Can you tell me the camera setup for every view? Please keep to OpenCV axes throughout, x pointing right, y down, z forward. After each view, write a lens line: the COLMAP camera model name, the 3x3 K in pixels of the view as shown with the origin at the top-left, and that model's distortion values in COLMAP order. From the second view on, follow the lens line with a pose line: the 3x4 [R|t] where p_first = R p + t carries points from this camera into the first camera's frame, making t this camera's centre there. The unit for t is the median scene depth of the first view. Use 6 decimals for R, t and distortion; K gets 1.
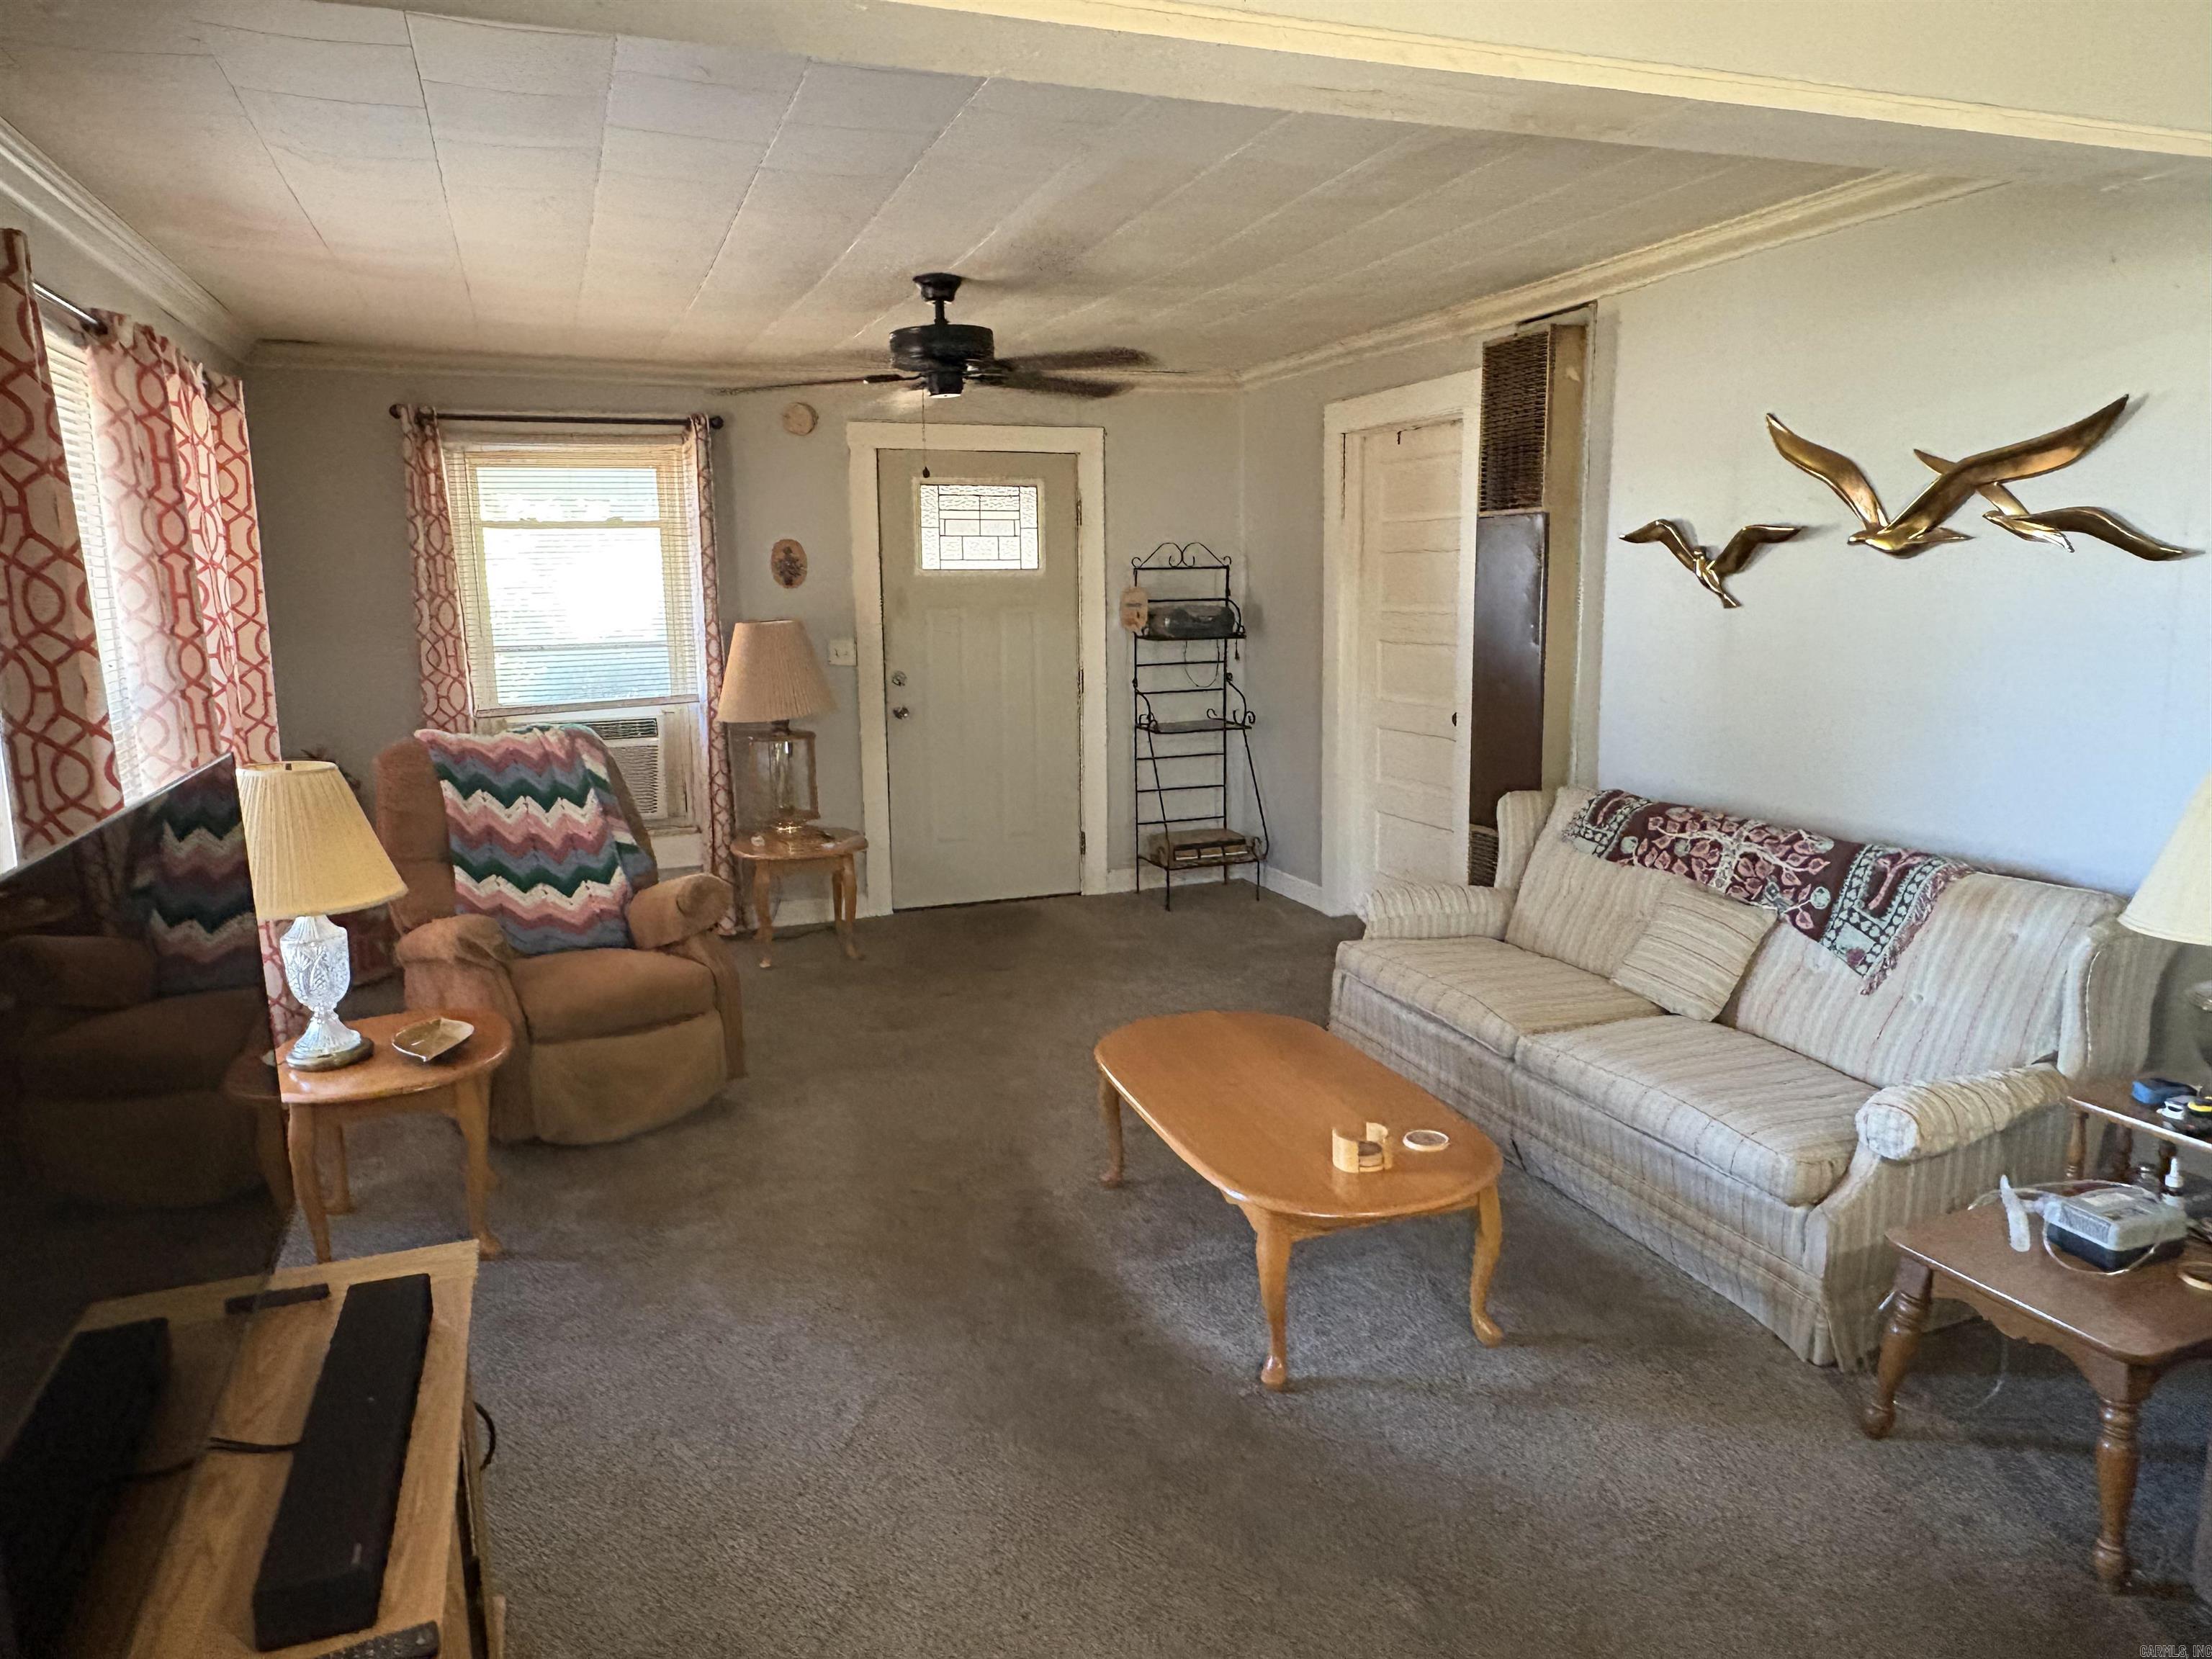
lens RADIAL K [[1425.4, 0, 1102.9], [0, 1425.4, 826.8], [0, 0, 1]] dist [-0.000464, 0.004105]
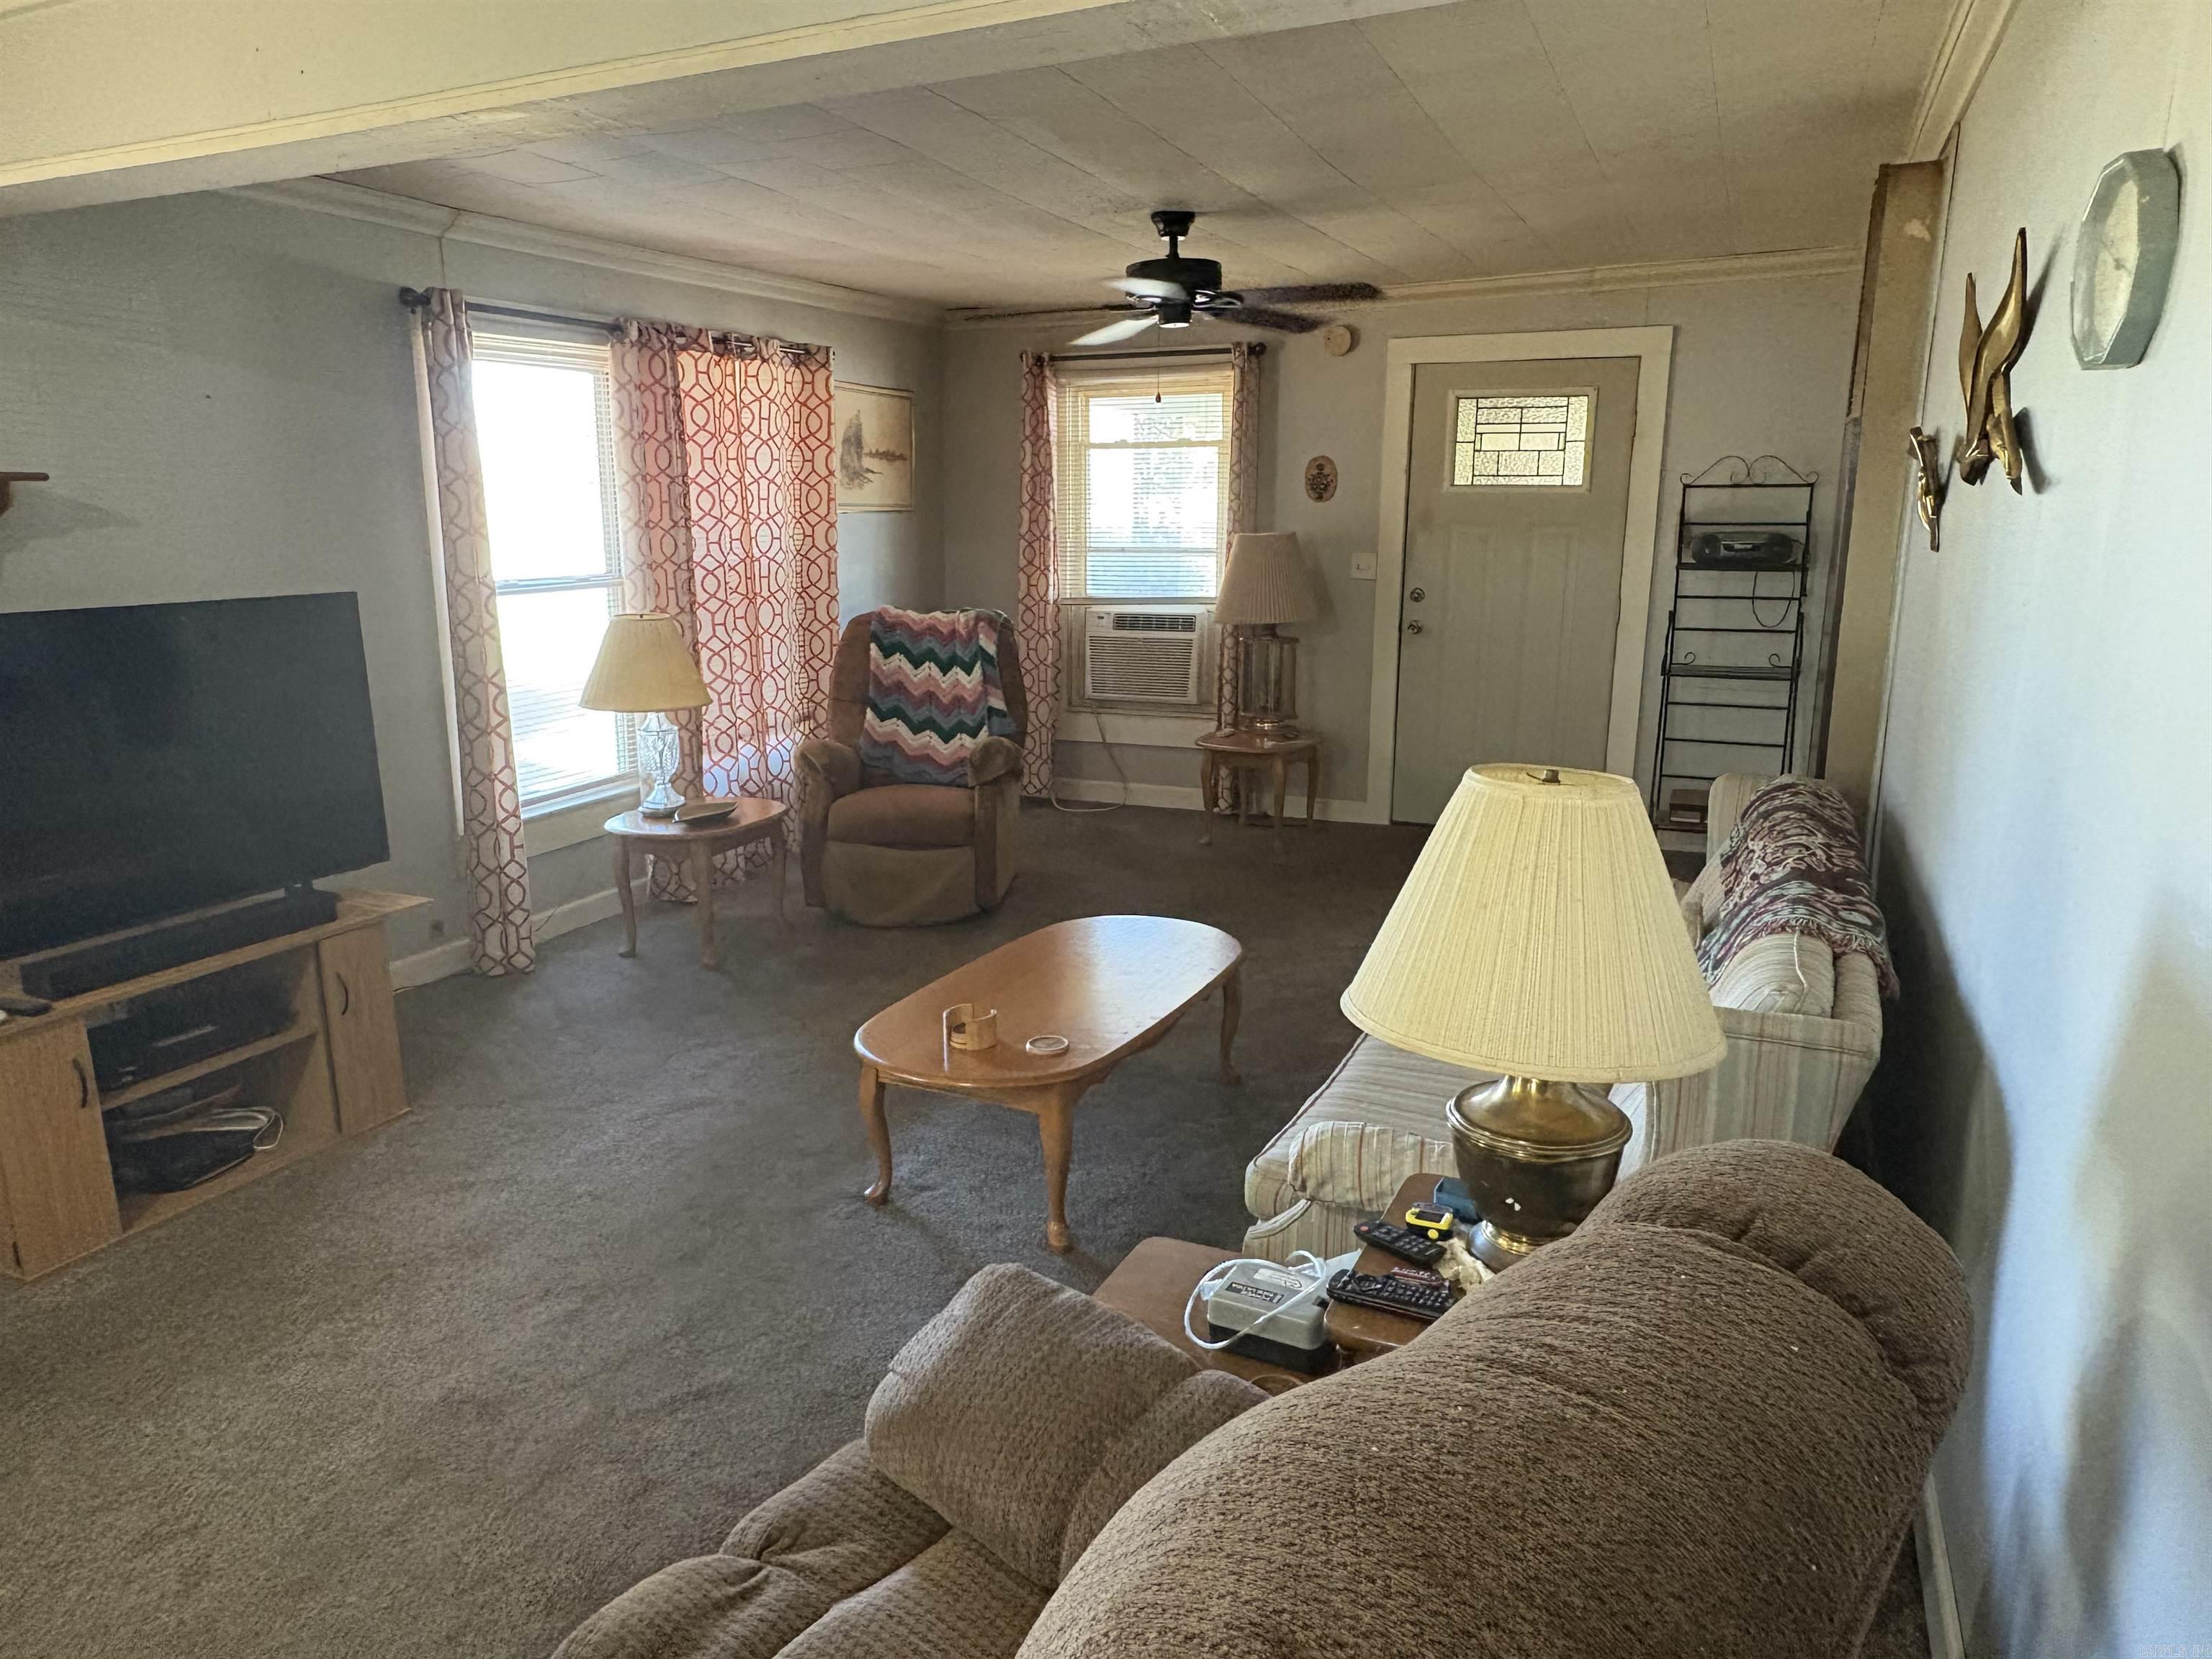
lens RADIAL K [[1425.4, 0, 1108.0], [0, 1425.4, 827.9], [0, 0, 1]] dist [-0.000464, 0.004105]
pose [[0.707381, 0.172905, -0.685359, 0.475039], [-0.129301, 0.984912, 0.115022, -0.032298], [0.694906, 0.007253, 0.719064, 0.136457]]
